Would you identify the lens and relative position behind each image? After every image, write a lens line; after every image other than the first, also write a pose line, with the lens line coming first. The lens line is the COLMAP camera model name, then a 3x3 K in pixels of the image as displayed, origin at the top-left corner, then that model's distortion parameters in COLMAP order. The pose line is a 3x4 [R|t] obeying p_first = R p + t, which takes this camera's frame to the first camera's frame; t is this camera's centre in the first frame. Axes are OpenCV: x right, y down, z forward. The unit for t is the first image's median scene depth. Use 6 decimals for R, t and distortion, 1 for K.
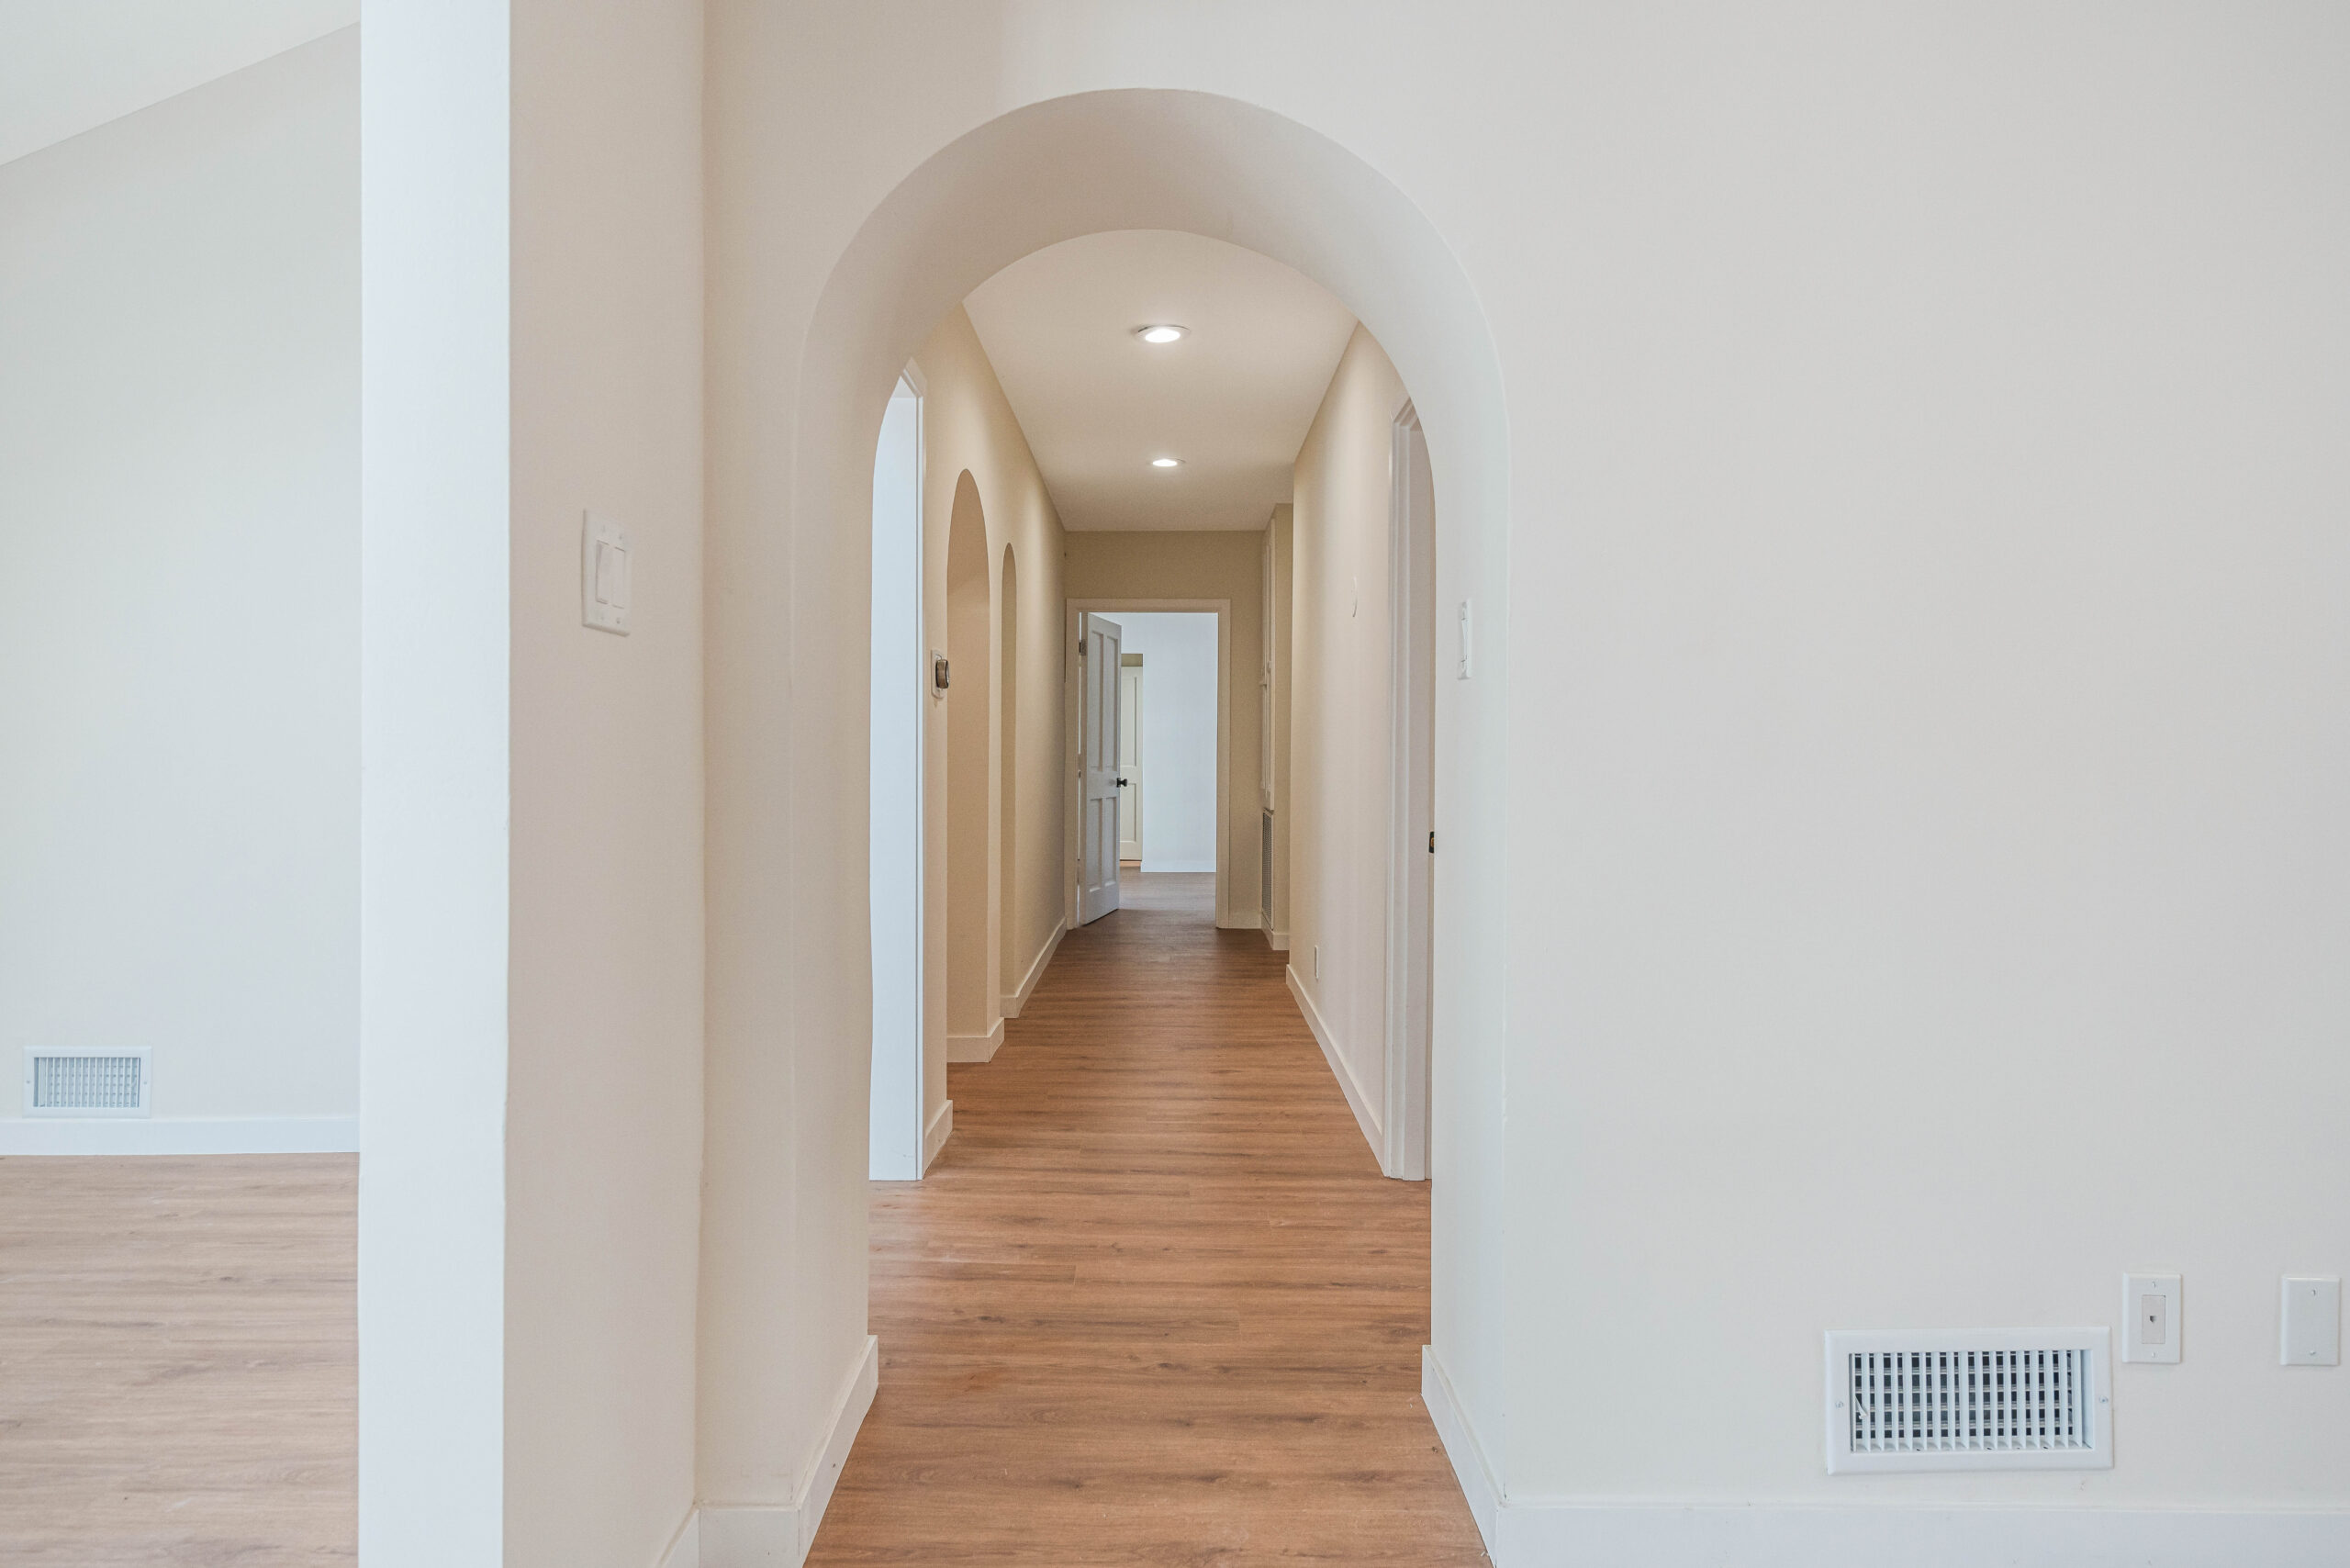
lens RADIAL K [[1366.3, 0, 1175.0], [0, 1366.3, 784.0], [0, 0, 1]] dist [-0.000212, 0.000004]
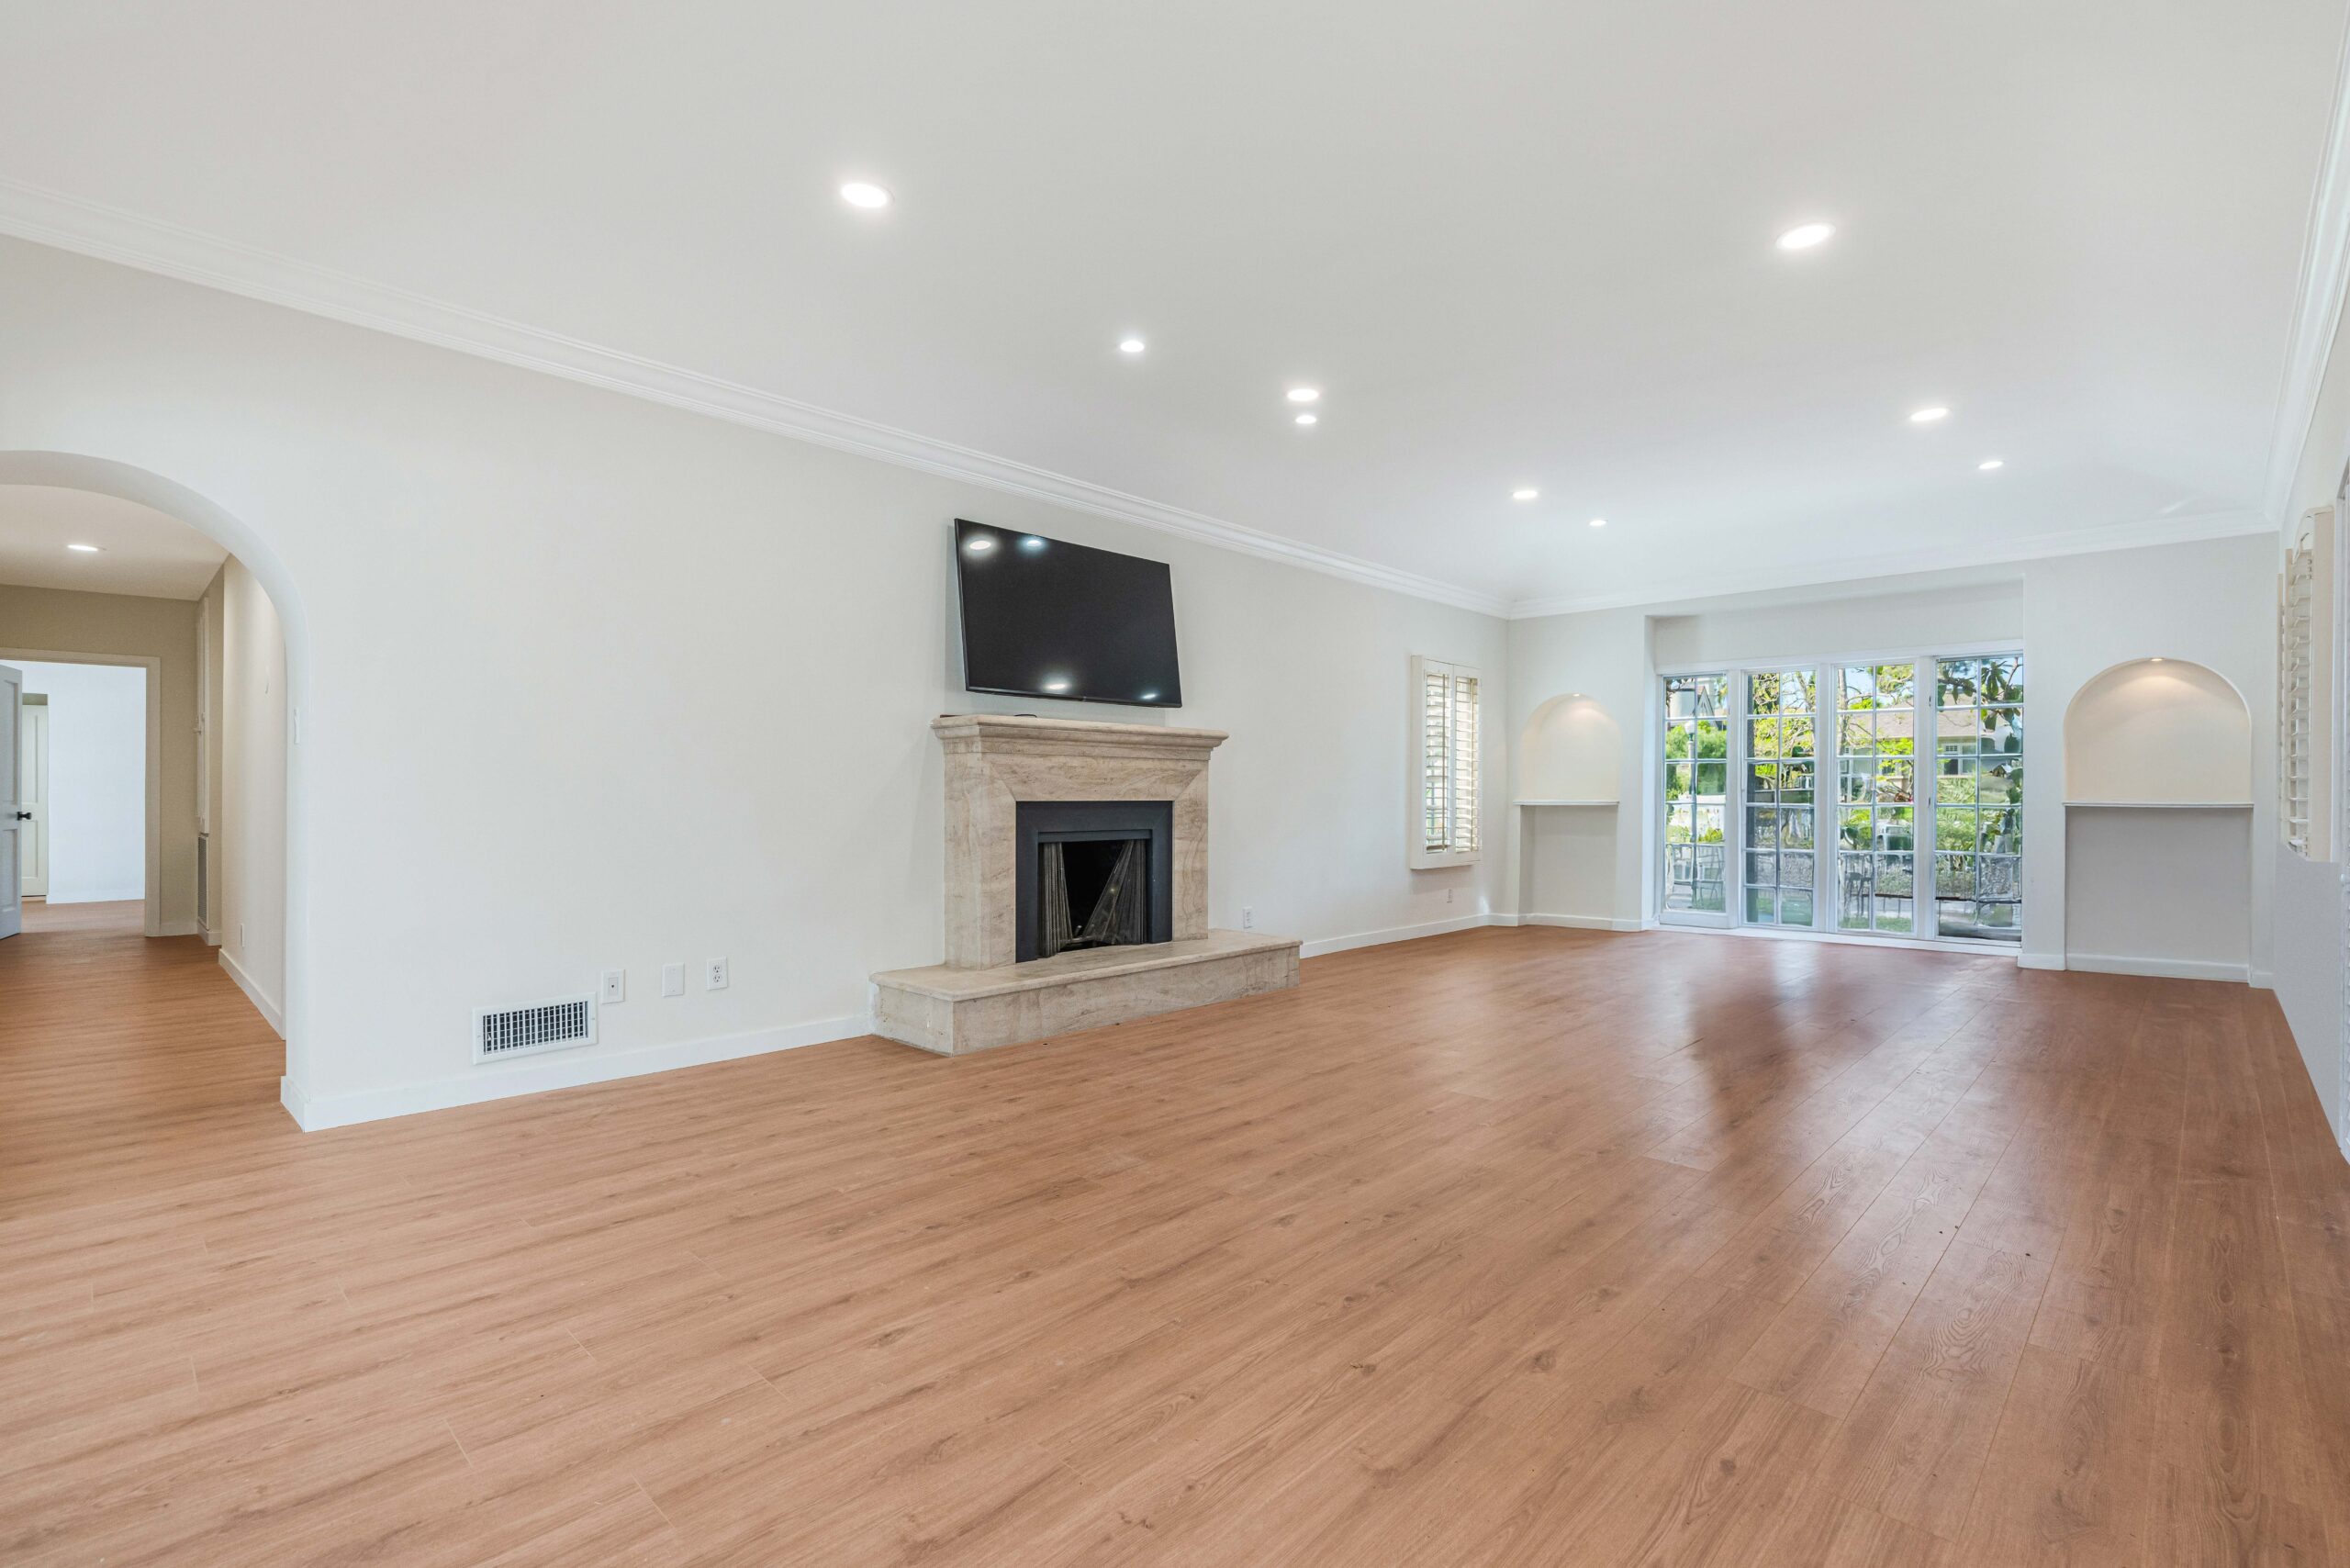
lens RADIAL K [[1079.8, 0, 1175.0], [0, 1079.8, 784.0], [0, 0, 1]] dist [-0.002608, 0.001250]
pose [[0.704200, -0.003866, 0.709991, -0.004360], [0.023410, 0.999568, -0.017776, 0.012319], [-0.709615, 0.029139, 0.703987, -0.295248]]
